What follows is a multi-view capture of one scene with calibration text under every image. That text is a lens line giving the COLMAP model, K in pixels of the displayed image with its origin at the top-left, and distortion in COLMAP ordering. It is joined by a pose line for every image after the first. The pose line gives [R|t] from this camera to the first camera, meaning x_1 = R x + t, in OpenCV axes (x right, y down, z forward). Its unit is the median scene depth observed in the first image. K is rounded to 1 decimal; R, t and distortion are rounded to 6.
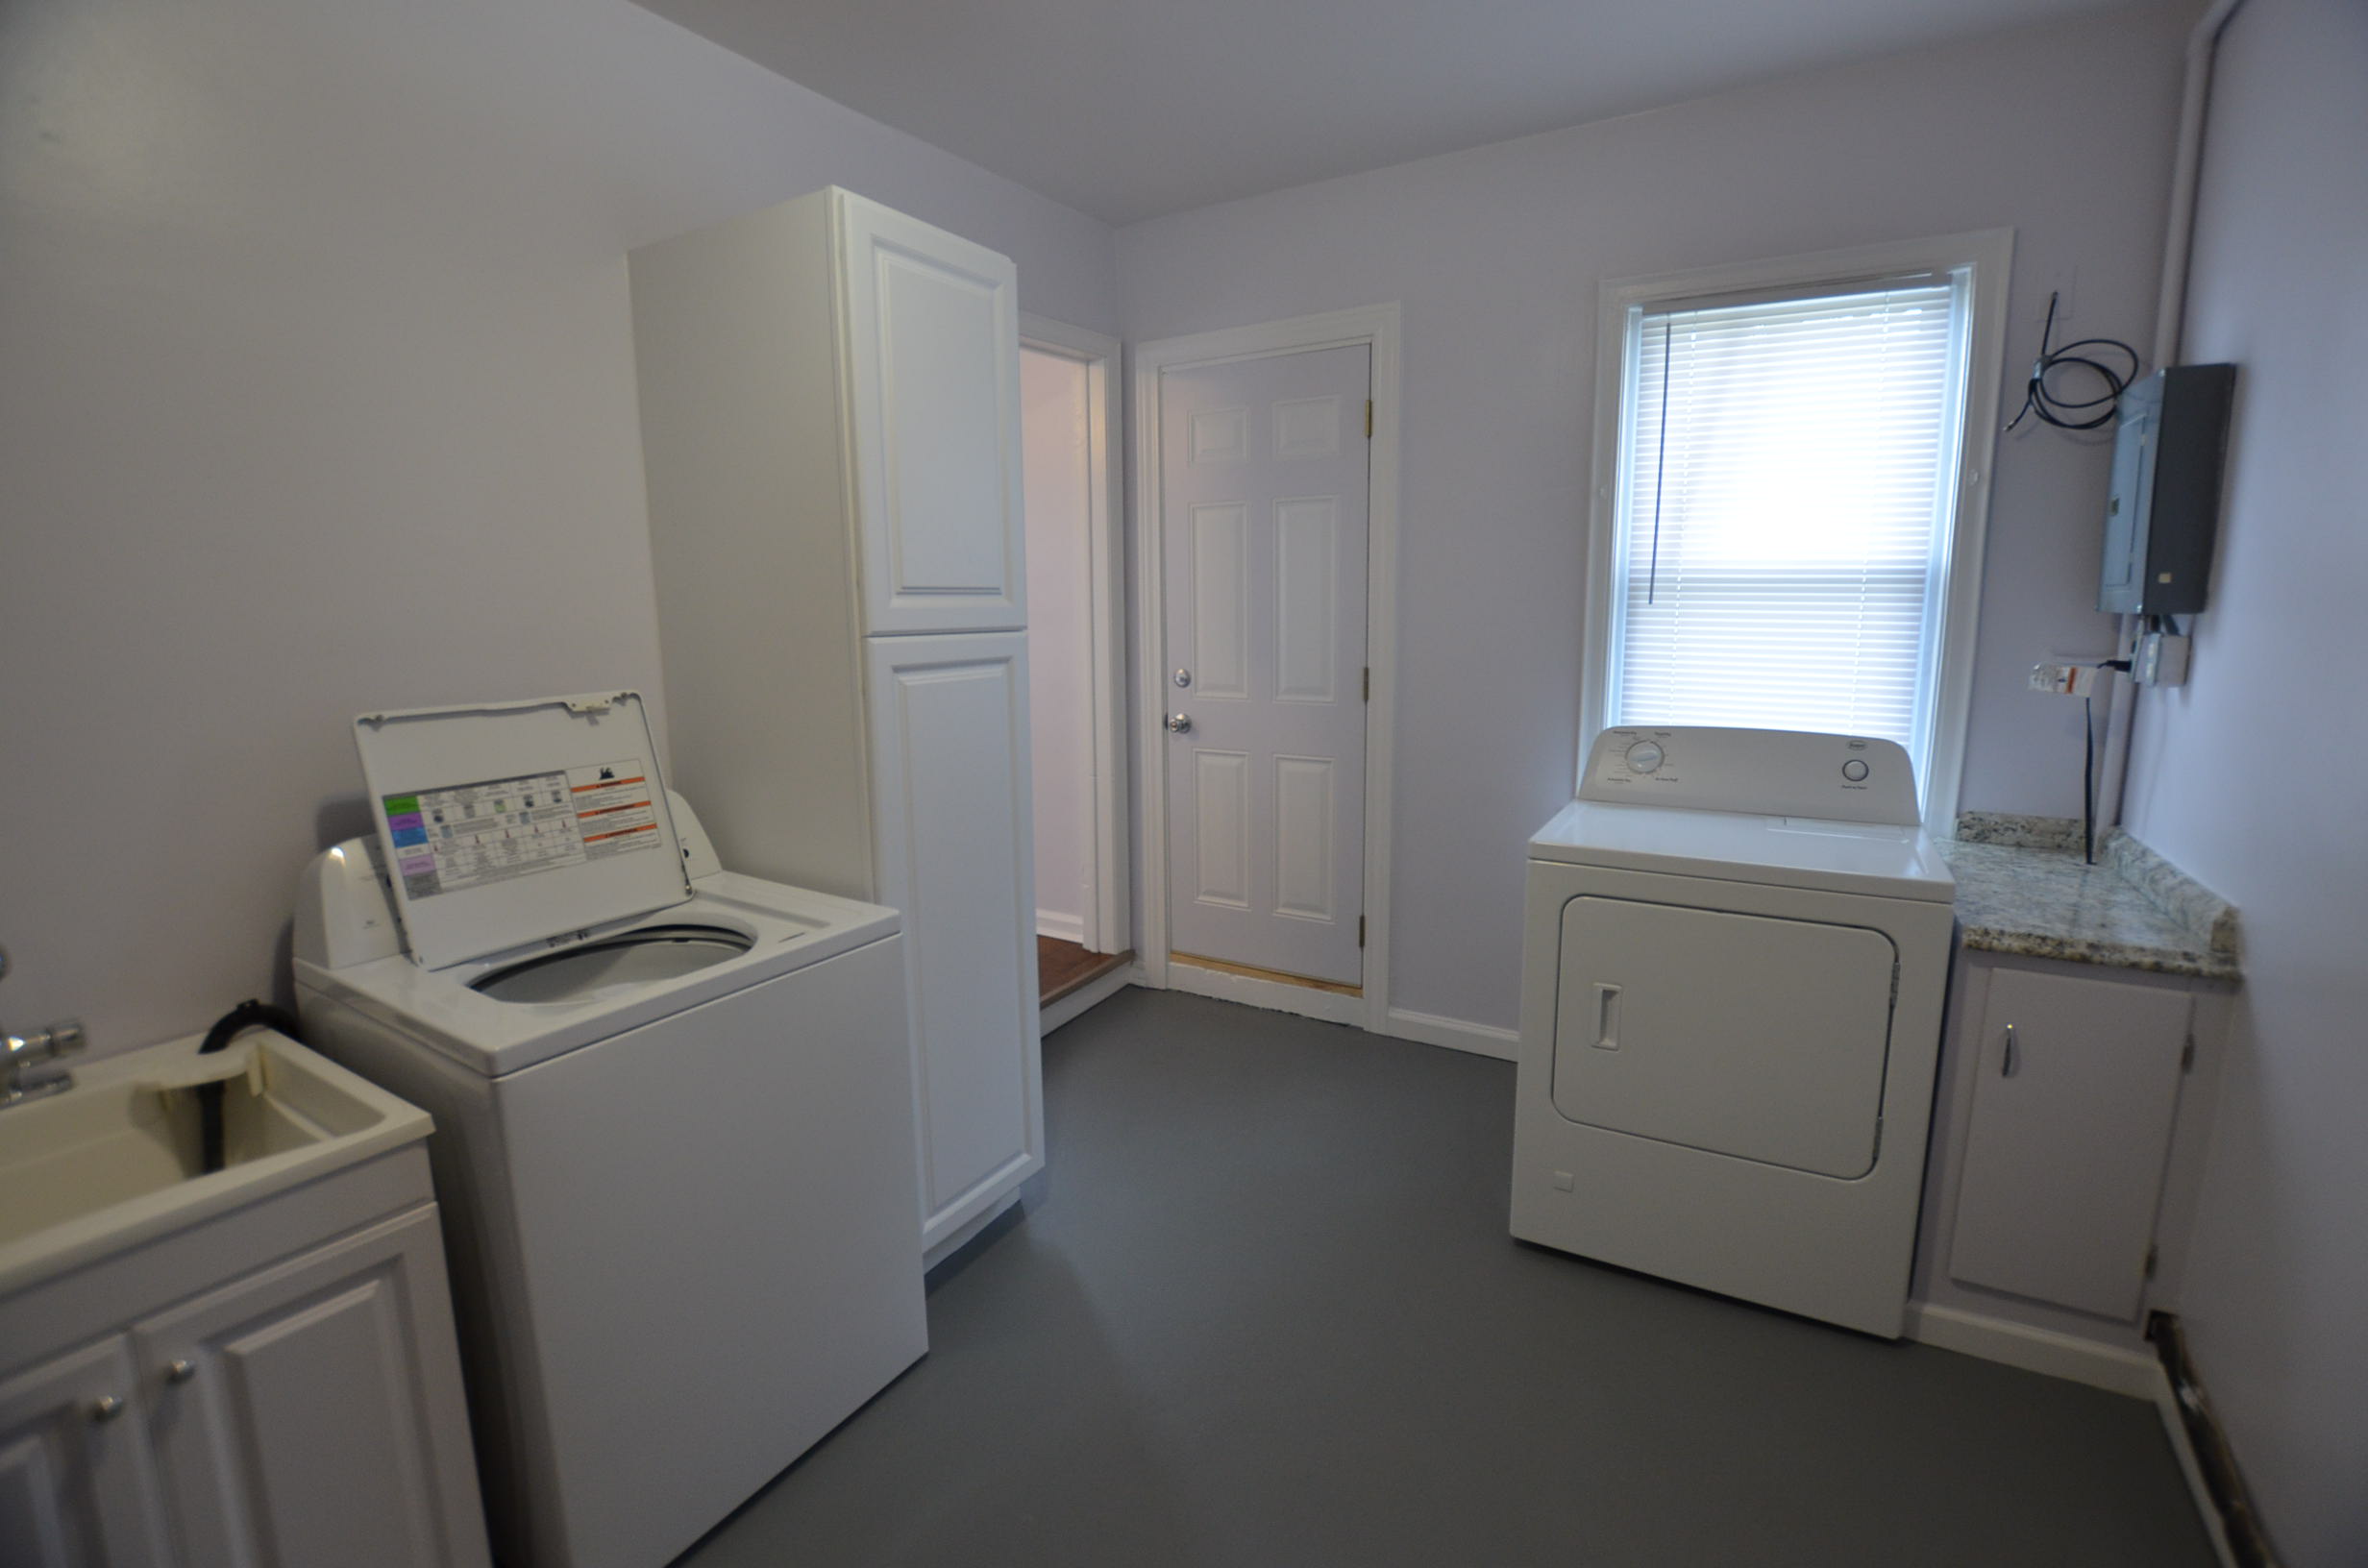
lens RADIAL K [[1035.1, 0, 1211.7], [0, 1035.1, 771.5], [0, 0, 1]] dist [-0.033030, 0.004000]
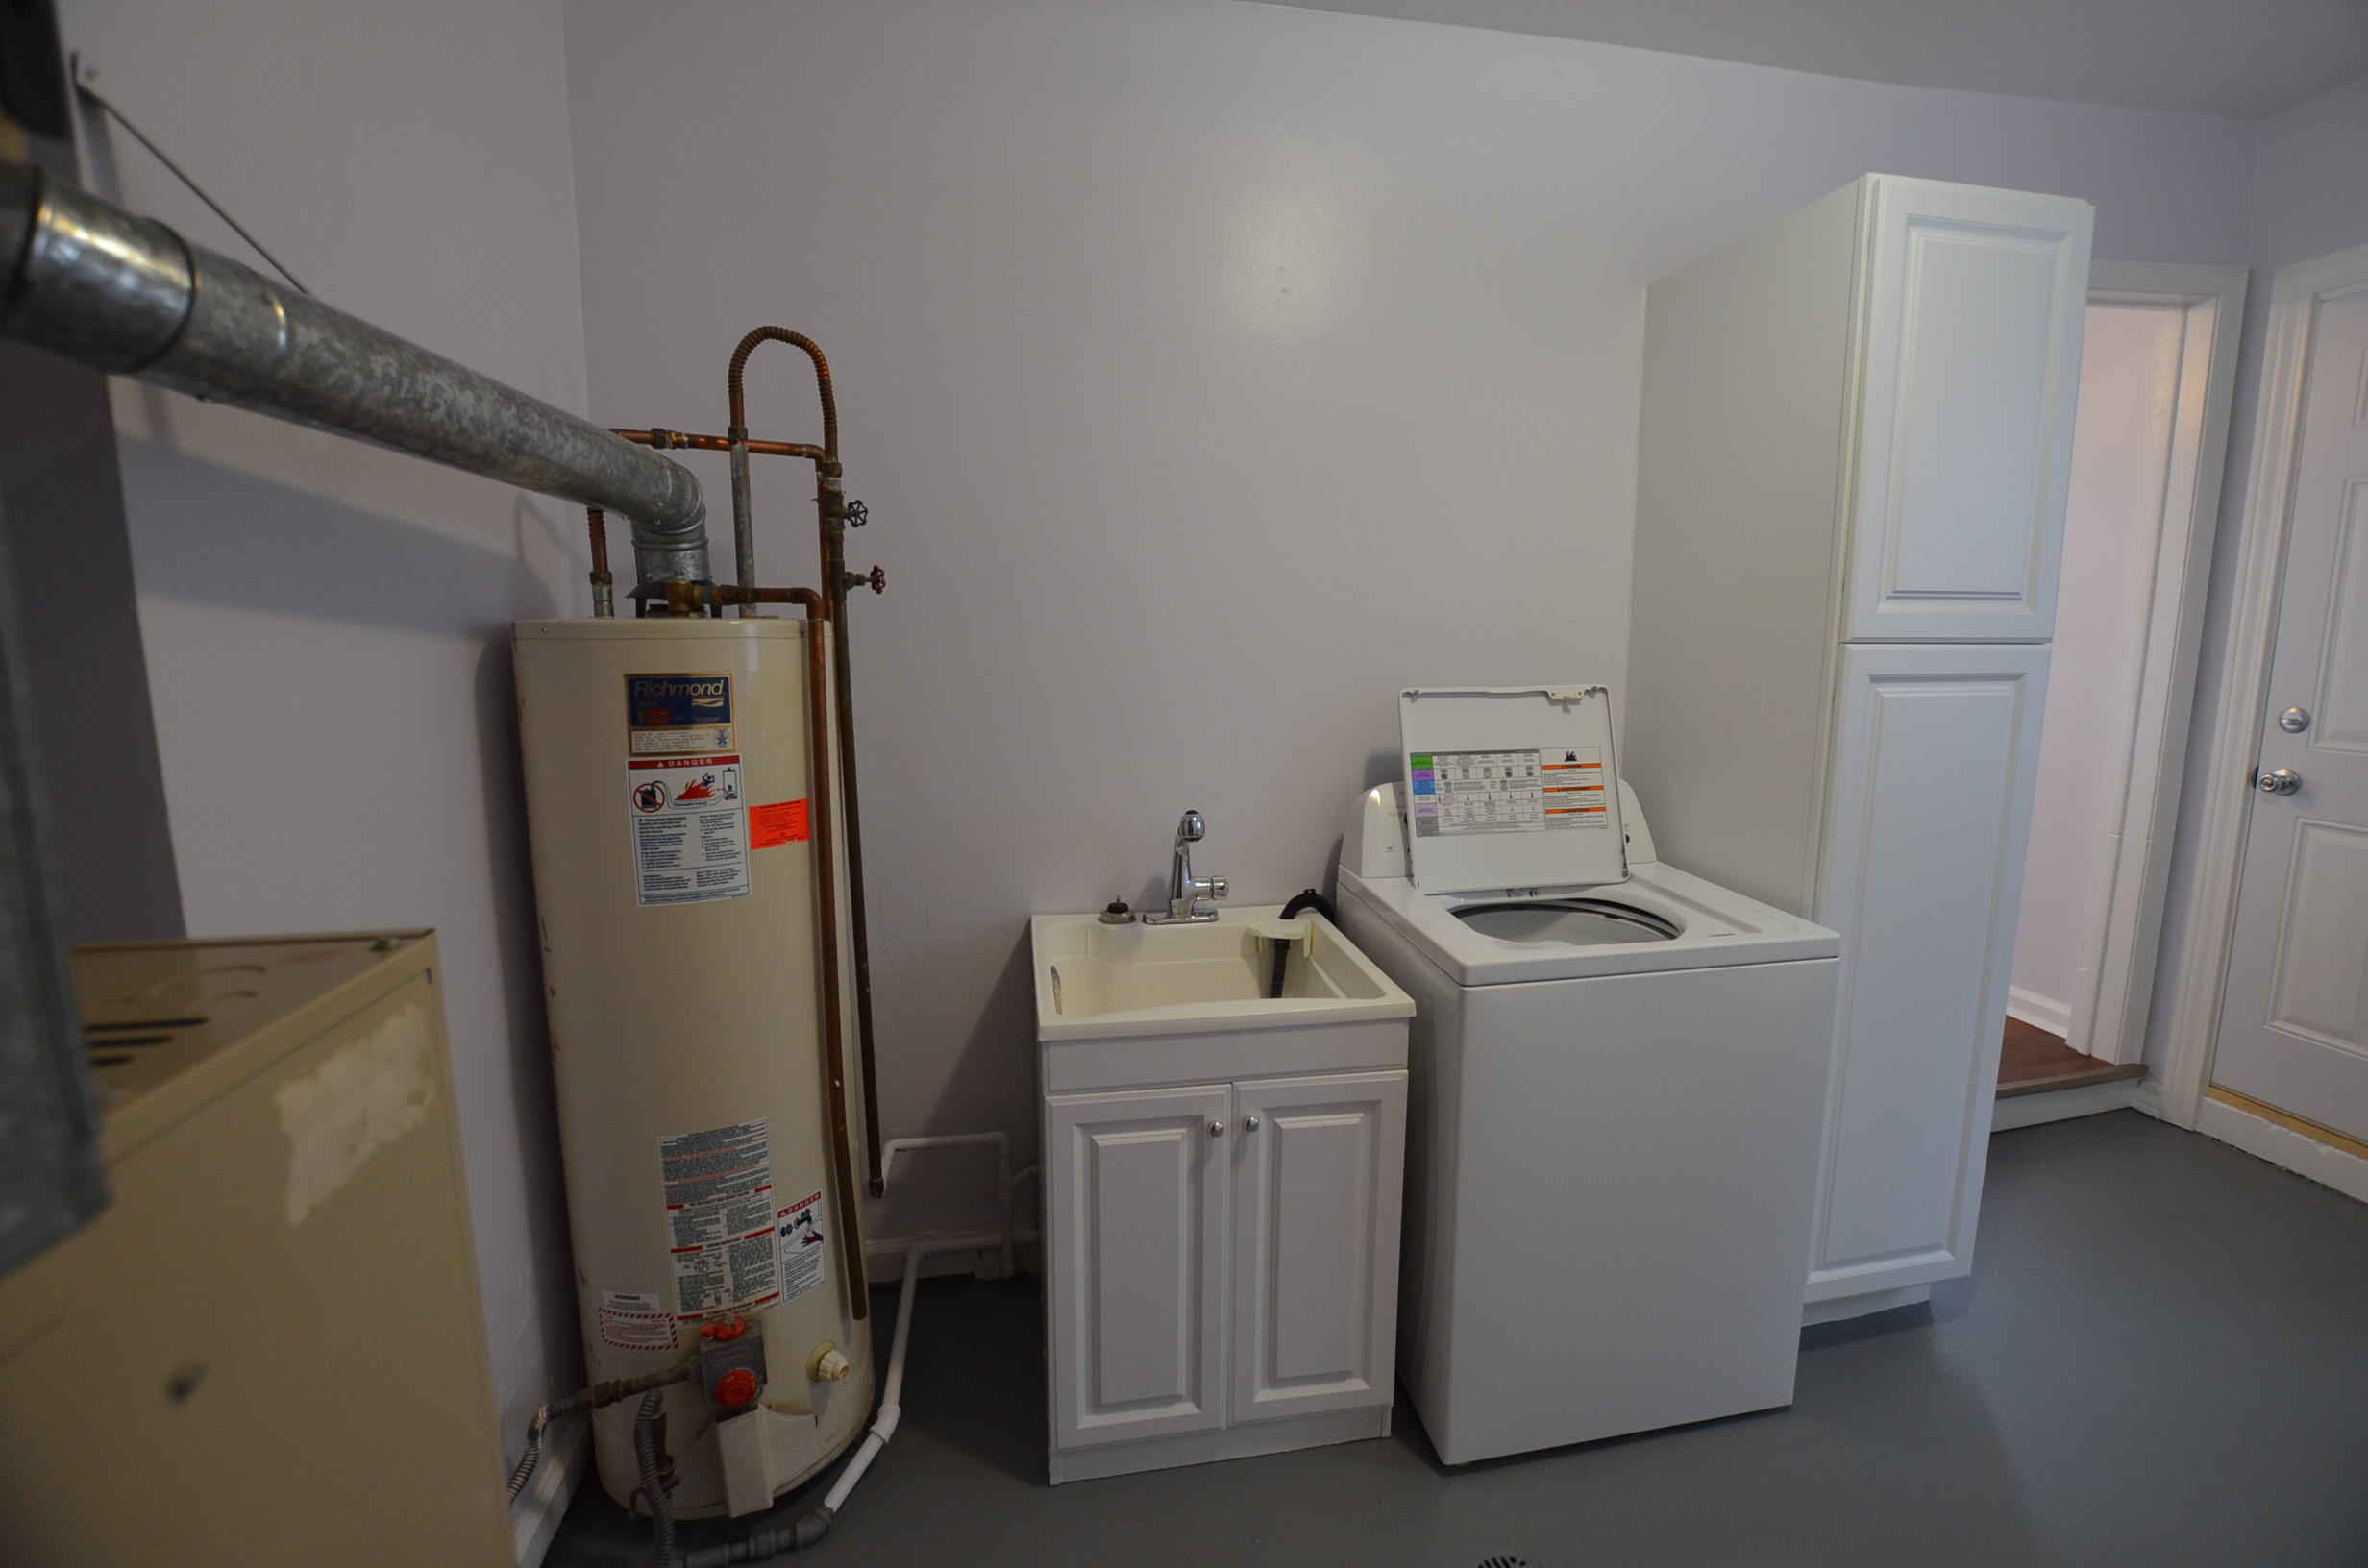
lens RADIAL K [[1035.1, 0, 1211.7], [0, 1035.1, 771.5], [0, 0, 1]] dist [-0.033030, 0.004000]
pose [[0.659232, 0.116562, -0.742850, -0.005870], [-0.125831, 0.991082, 0.043846, 0.018969], [0.741337, 0.064569, 0.668020, -0.054487]]
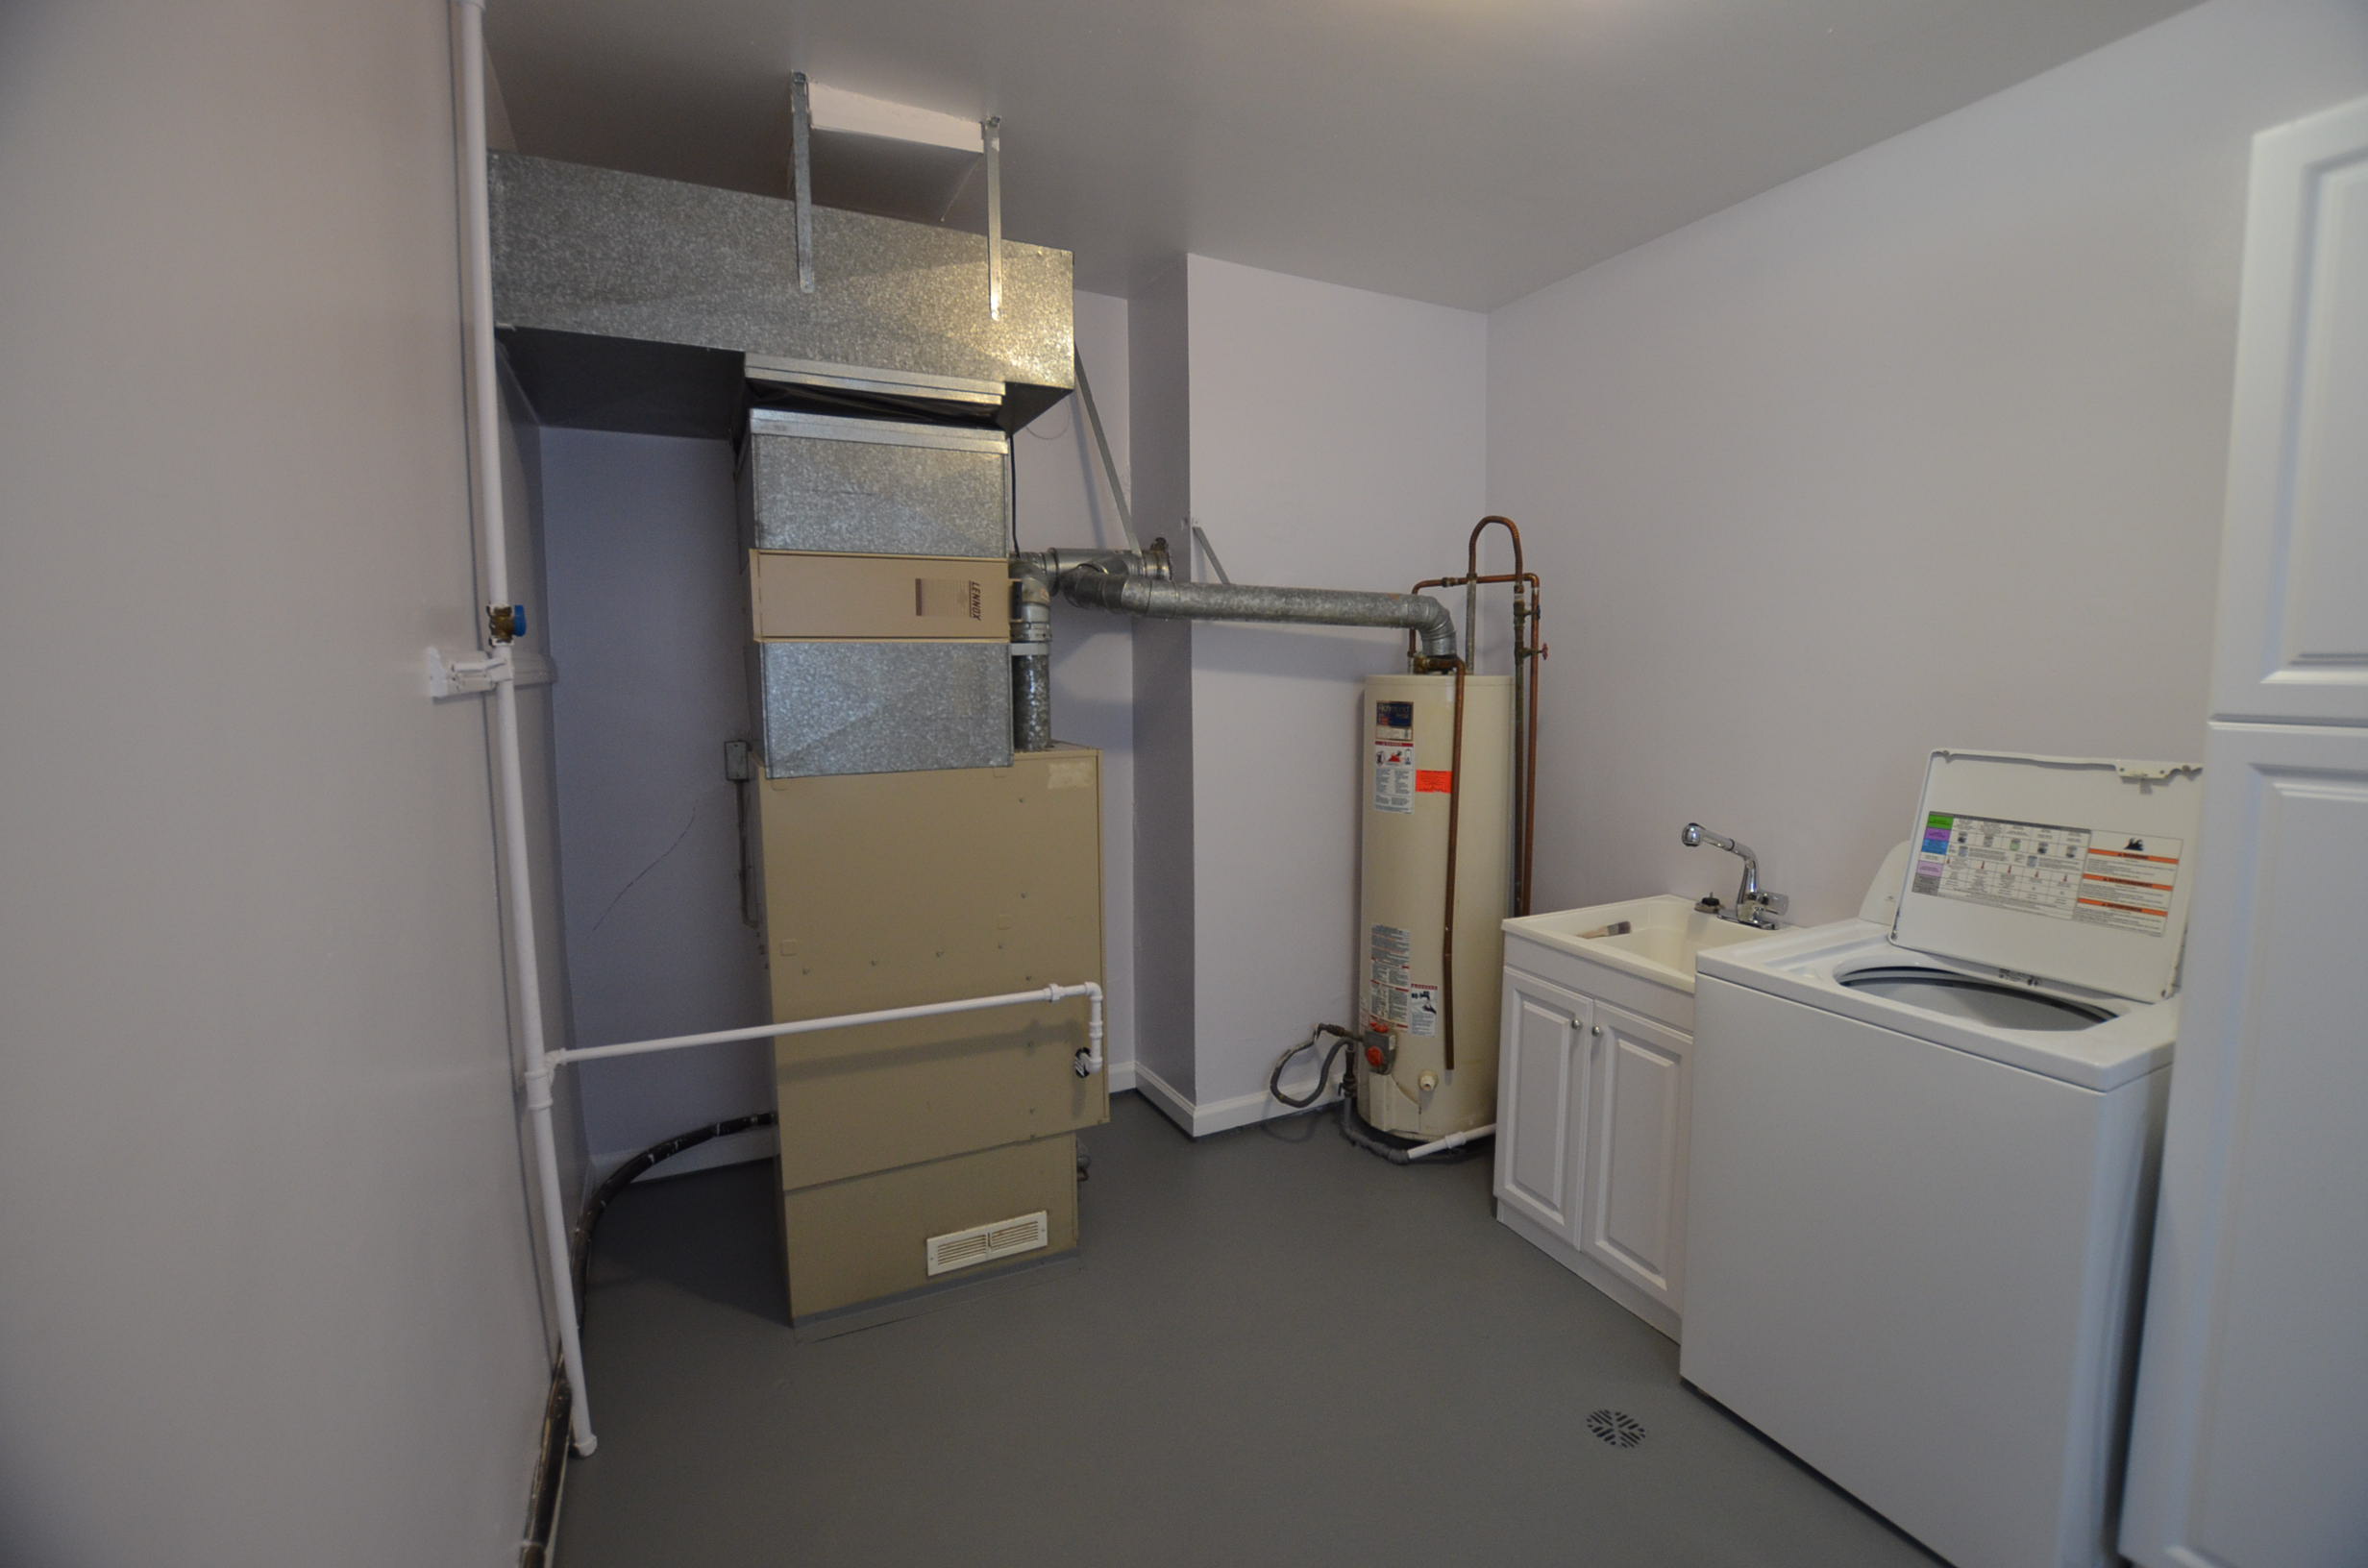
lens RADIAL K [[1035.1, 0, 1211.7], [0, 1035.1, 771.5], [0, 0, 1]] dist [-0.033030, 0.004000]
pose [[-0.540130, 0.100714, -0.835533, 0.678239], [-0.124495, 0.972328, 0.197683, -0.148578], [0.832322, 0.210795, -0.512646, 0.777845]]
